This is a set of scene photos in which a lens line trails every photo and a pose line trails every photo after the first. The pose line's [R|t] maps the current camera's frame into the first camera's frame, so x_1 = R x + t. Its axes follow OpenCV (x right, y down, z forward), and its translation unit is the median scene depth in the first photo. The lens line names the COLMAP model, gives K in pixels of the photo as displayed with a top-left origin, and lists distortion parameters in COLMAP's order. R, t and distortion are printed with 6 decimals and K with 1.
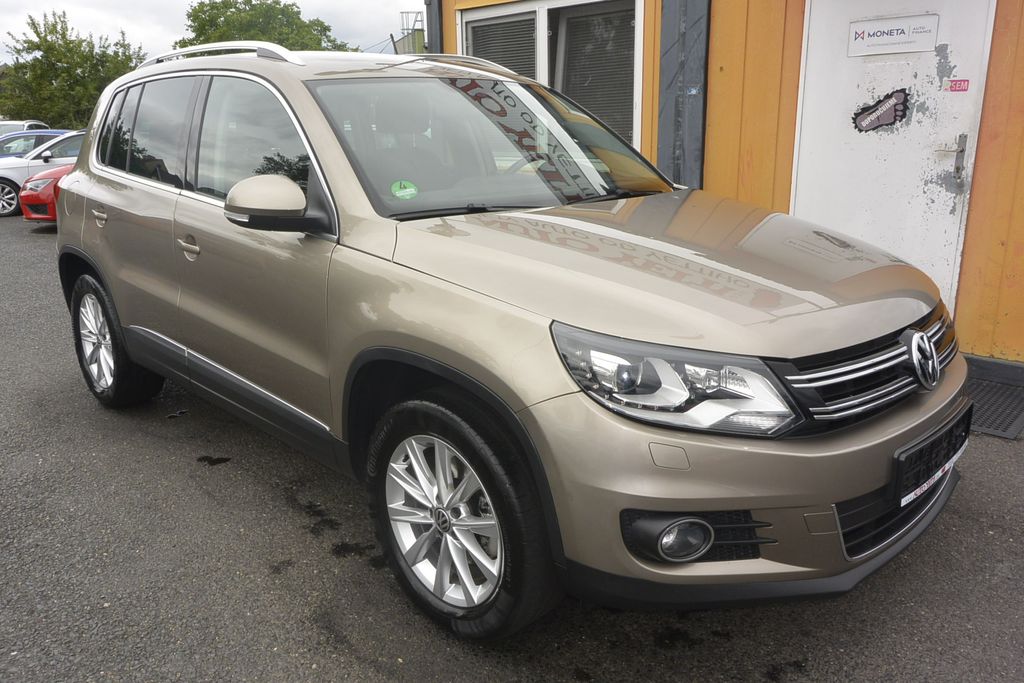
lens RADIAL K [[789.6, 0, 503.7], [0, 789.6, 341.7], [0, 0, 1]] dist [0.003068, -0.004612]
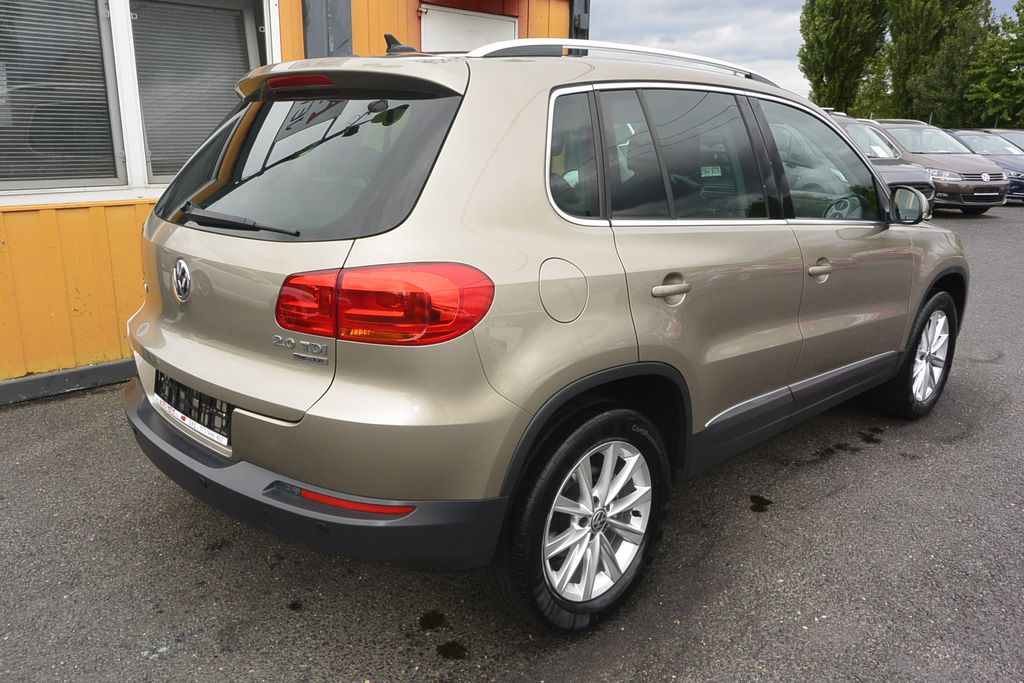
lens RADIAL K [[789.6, 0, 503.7], [0, 789.6, 341.7], [0, 0, 1]] dist [0.003068, -0.004612]
pose [[0.014169, -0.245668, 0.969250, -1.000235], [0.253744, 0.938499, 0.234165, -0.265976], [-0.967168, 0.242623, 0.075634, 0.951173]]
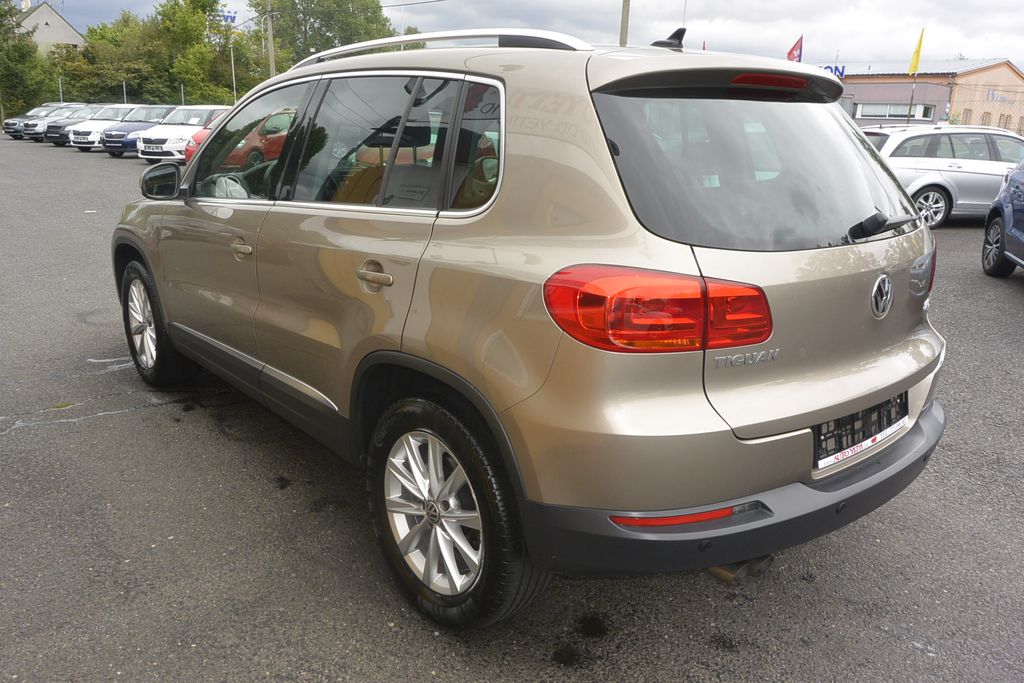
lens RADIAL K [[789.6, 0, 503.7], [0, 789.6, 341.7], [0, 0, 1]] dist [0.003068, -0.004612]
pose [[-0.998857, -0.026189, 0.039996, -0.246969], [-0.001726, 0.855814, 0.517280, -0.473167], [-0.047777, 0.516620, -0.854881, 1.657662]]
